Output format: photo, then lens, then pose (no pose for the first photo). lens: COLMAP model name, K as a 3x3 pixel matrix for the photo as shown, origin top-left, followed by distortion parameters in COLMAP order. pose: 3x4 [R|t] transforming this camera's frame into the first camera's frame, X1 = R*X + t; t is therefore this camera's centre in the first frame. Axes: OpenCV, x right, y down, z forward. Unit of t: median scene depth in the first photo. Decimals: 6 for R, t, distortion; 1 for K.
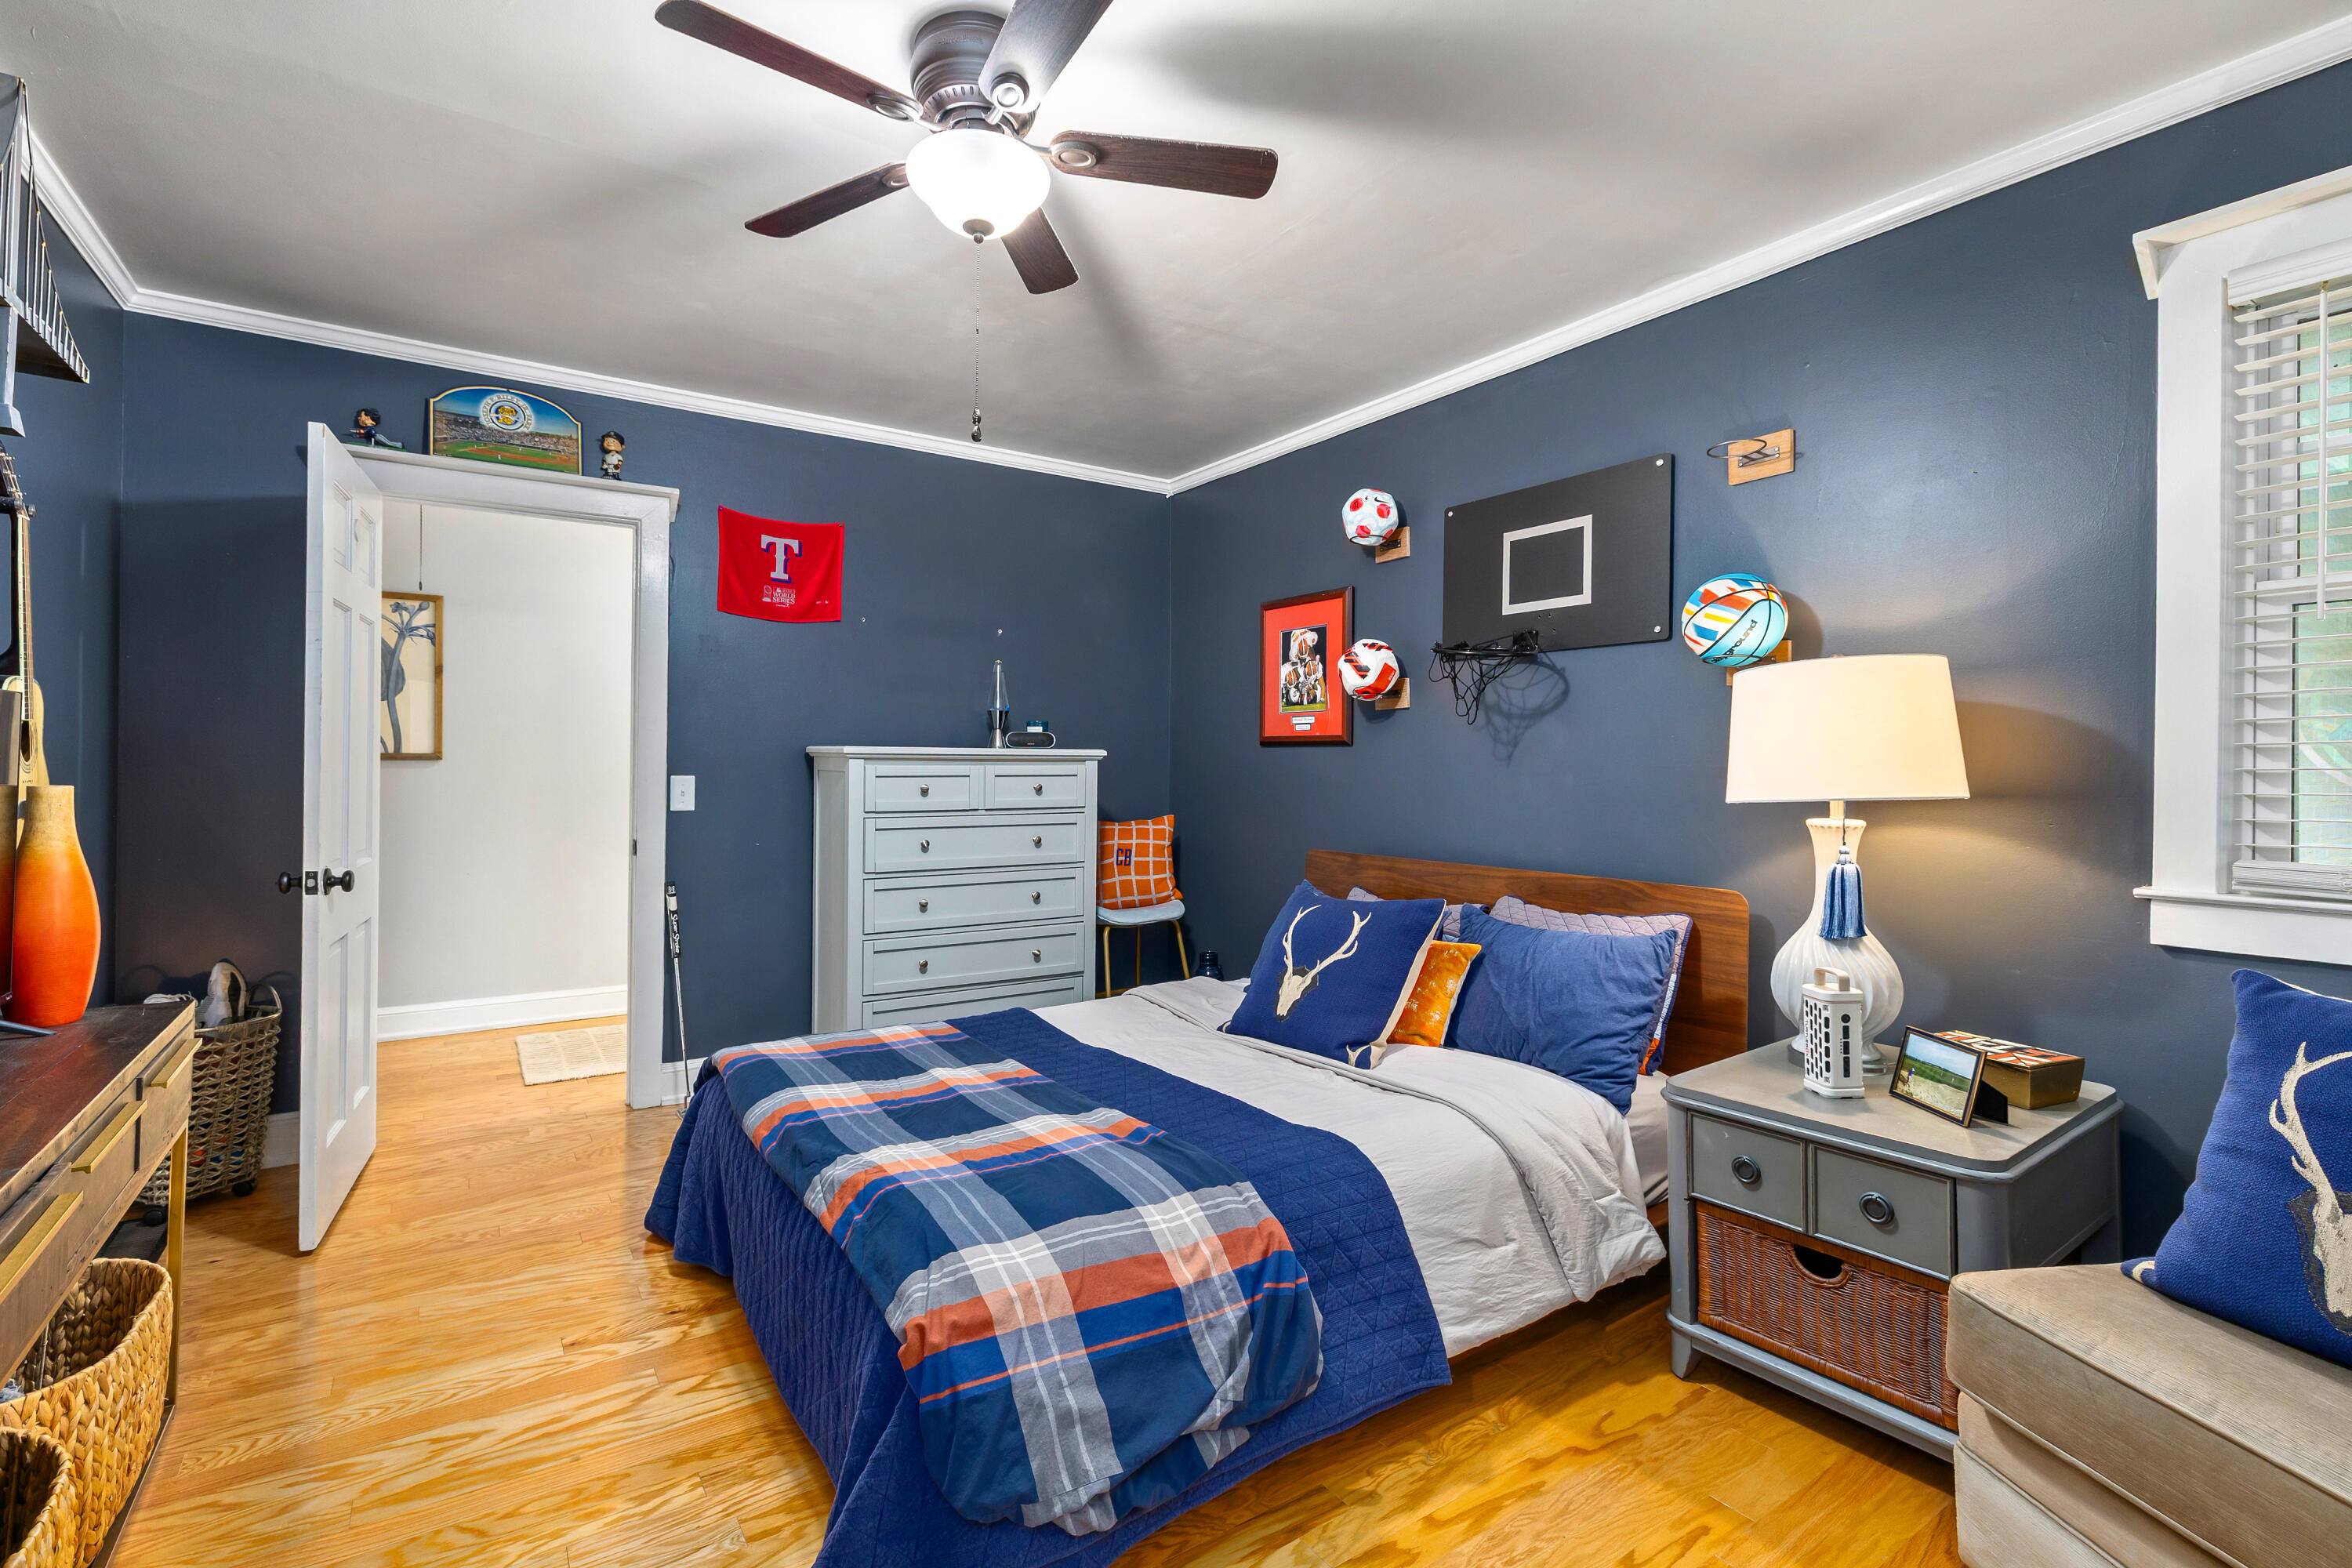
lens RADIAL K [[1016.3, 0, 1167.1], [0, 1016.3, 764.1], [0, 0, 1]] dist [-0.001978, -0.000600]
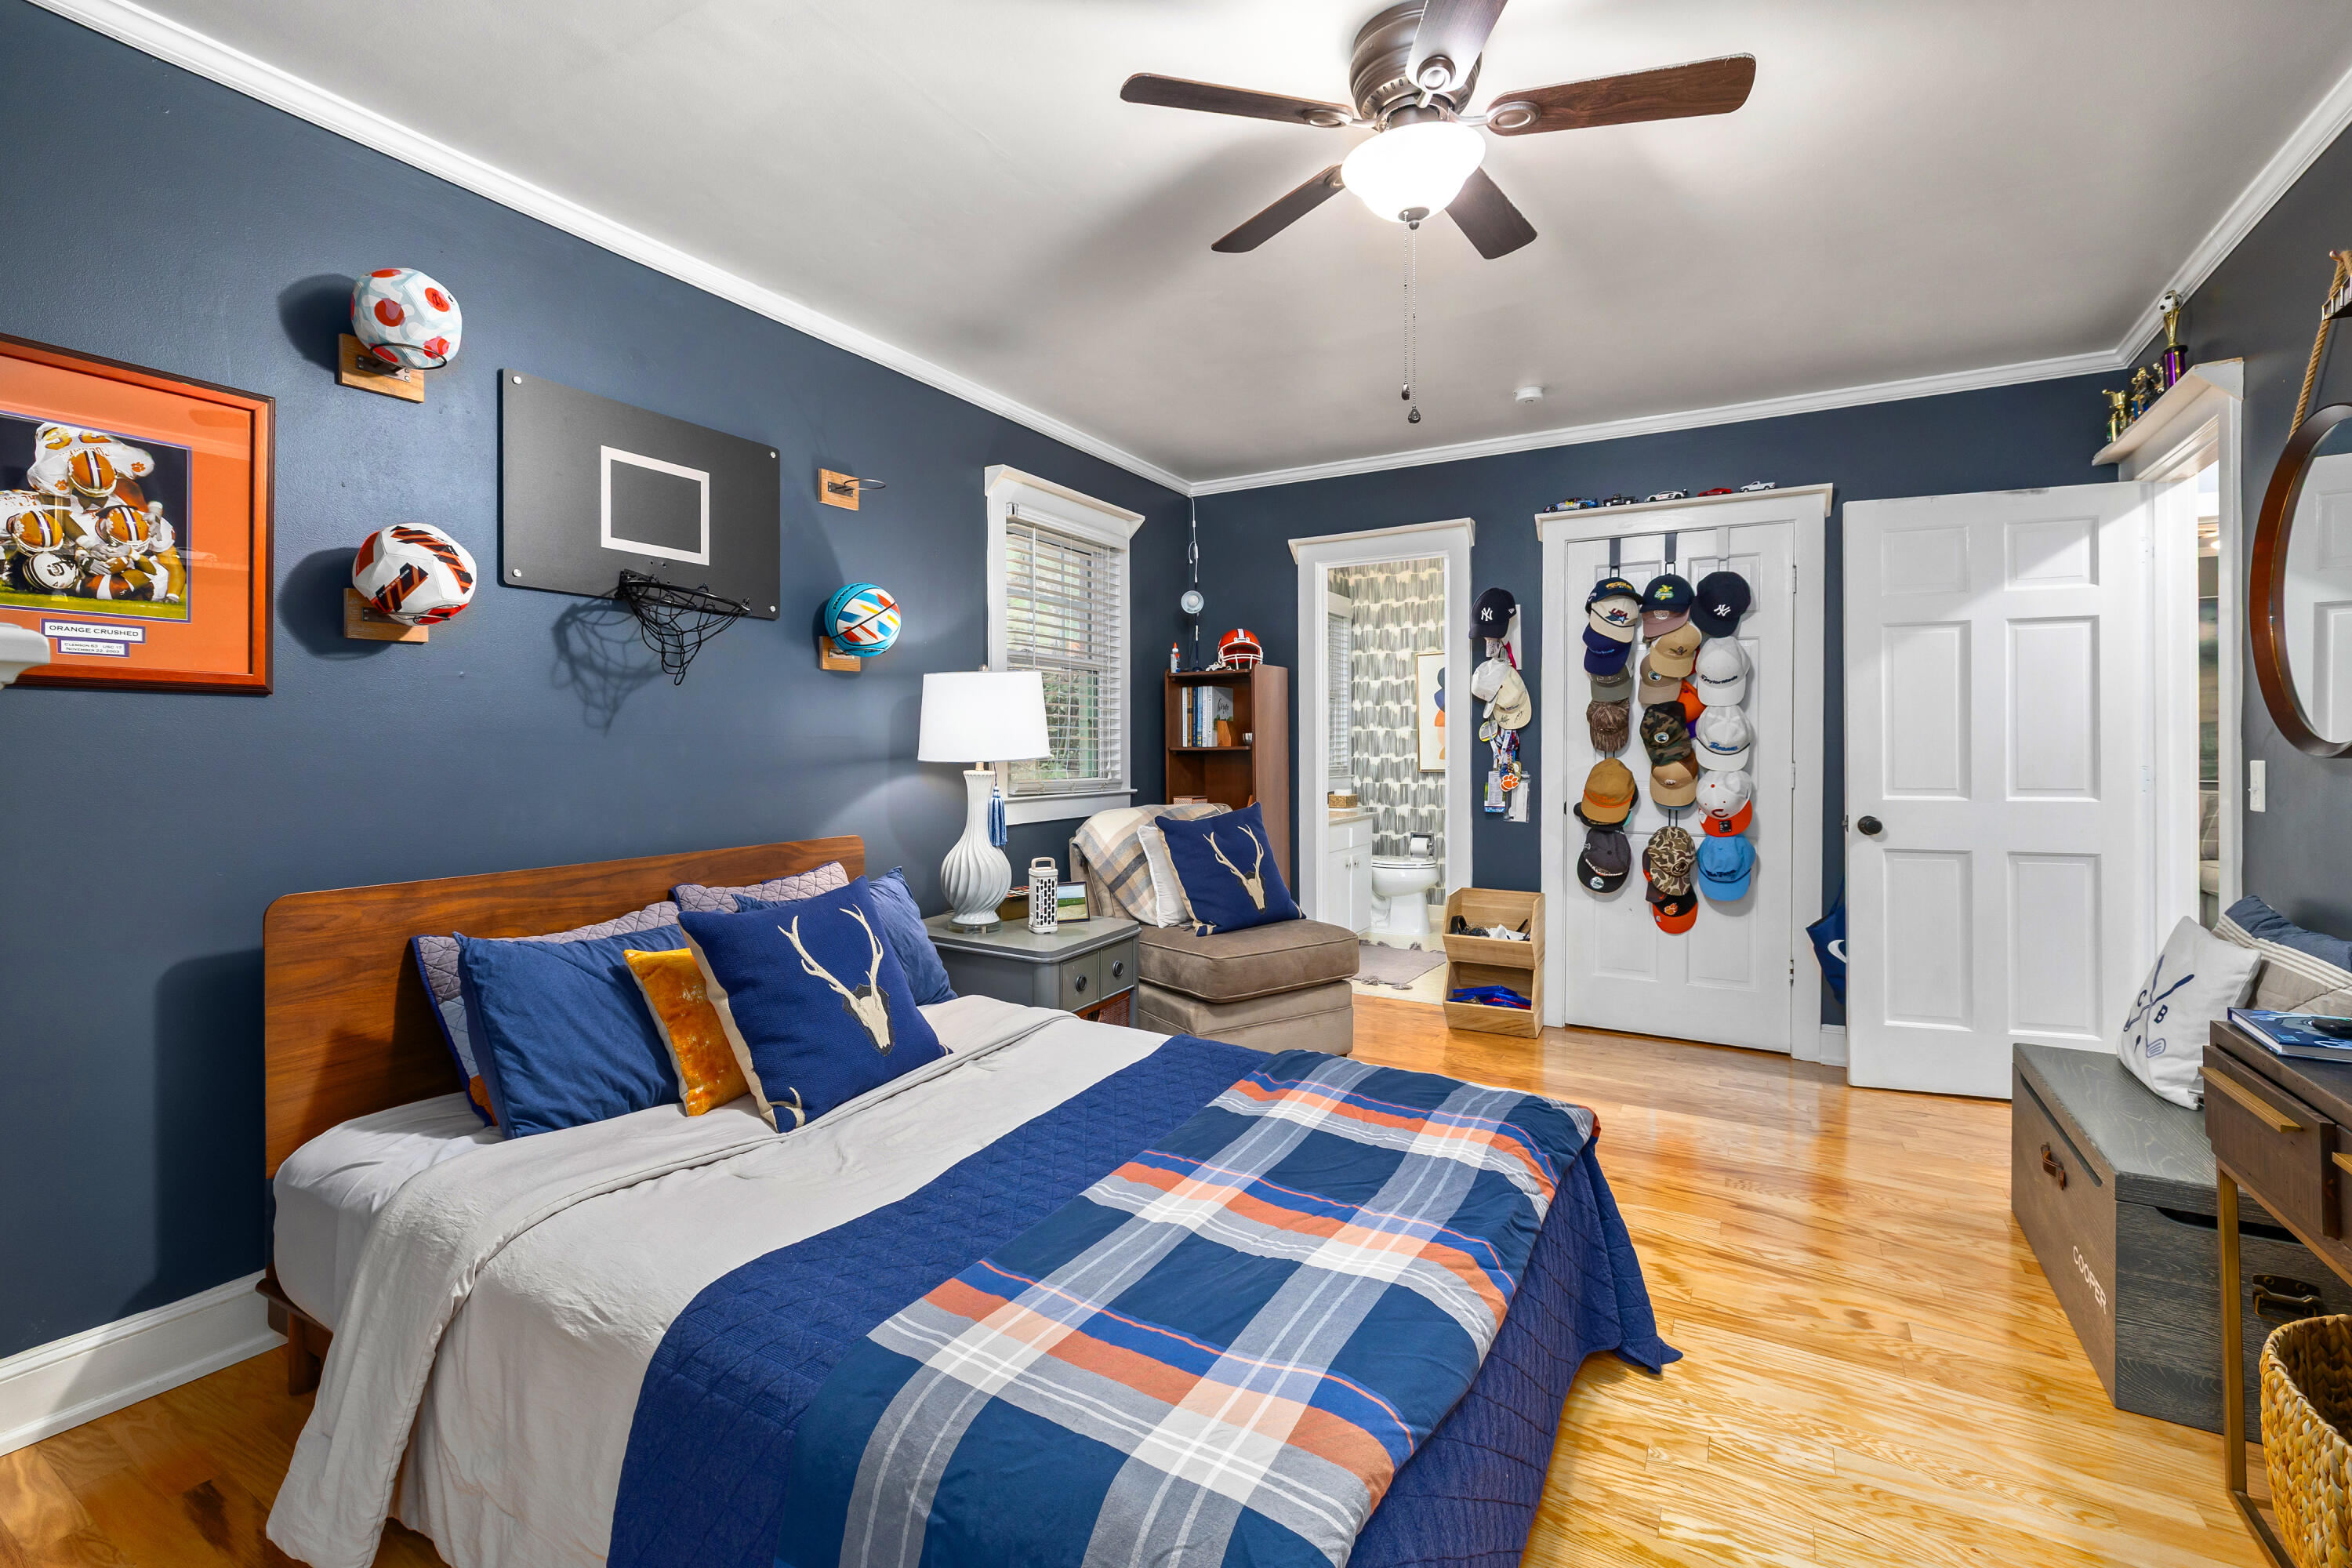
lens RADIAL K [[1016.3, 0, 1123.5], [0, 1016.3, 741.7], [0, 0, 1]] dist [-0.001978, -0.000600]
pose [[-0.391979, -0.008507, 0.919935, -0.589261], [-0.006443, 0.999958, 0.006502, -0.000480], [-0.919952, -0.003379, -0.392018, 0.962918]]
